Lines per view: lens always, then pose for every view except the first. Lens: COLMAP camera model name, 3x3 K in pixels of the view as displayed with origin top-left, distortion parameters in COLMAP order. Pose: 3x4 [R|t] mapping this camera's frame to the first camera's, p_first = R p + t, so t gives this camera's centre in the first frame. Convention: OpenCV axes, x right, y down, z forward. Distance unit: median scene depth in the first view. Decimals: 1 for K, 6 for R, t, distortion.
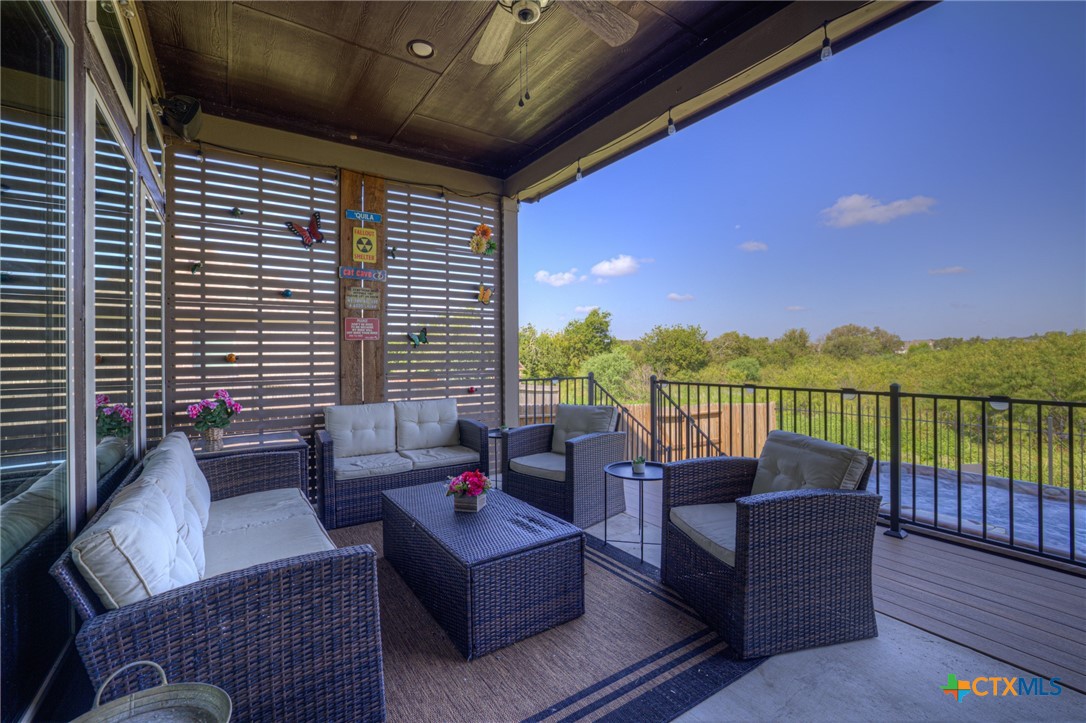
lens RADIAL K [[474.8, 0, 538.9], [0, 474.8, 358.0], [0, 0, 1]] dist [-0.002604, -0.000419]
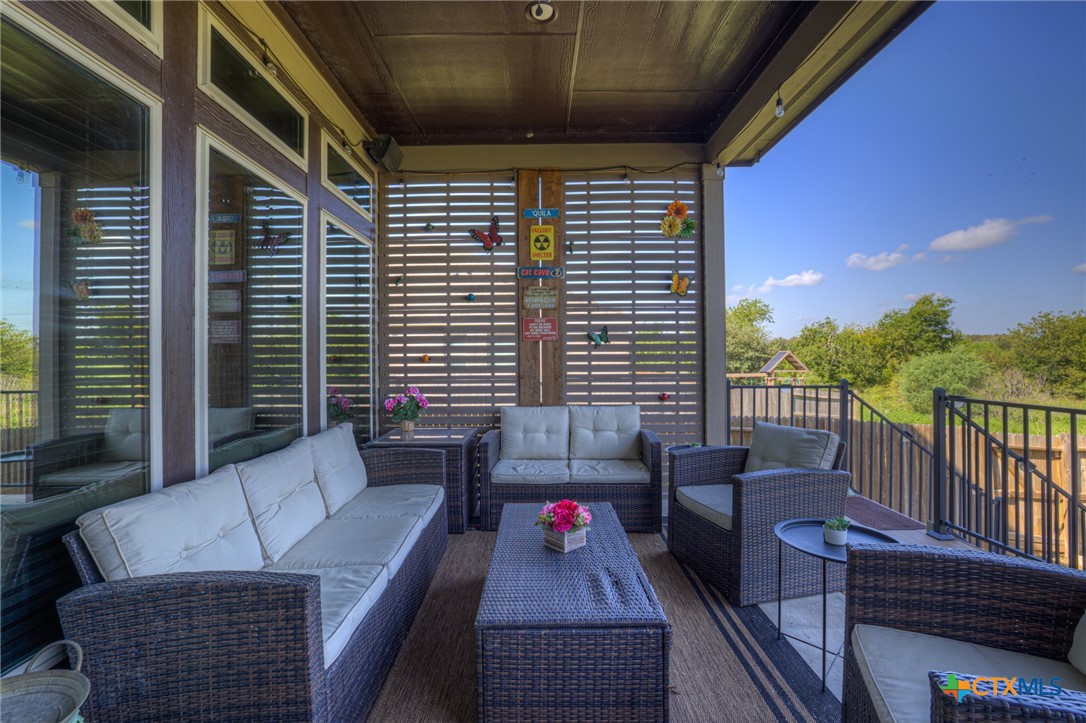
lens RADIAL K [[476.1, 0, 537.3], [0, 476.1, 357.3], [0, 0, 1]] dist [-0.036635, 0.030469]
pose [[0.832553, 0.004563, -0.553926, 0.164860], [-0.004644, 0.999988, 0.001257, -0.004571], [0.553925, 0.001526, 0.832565, 0.184276]]
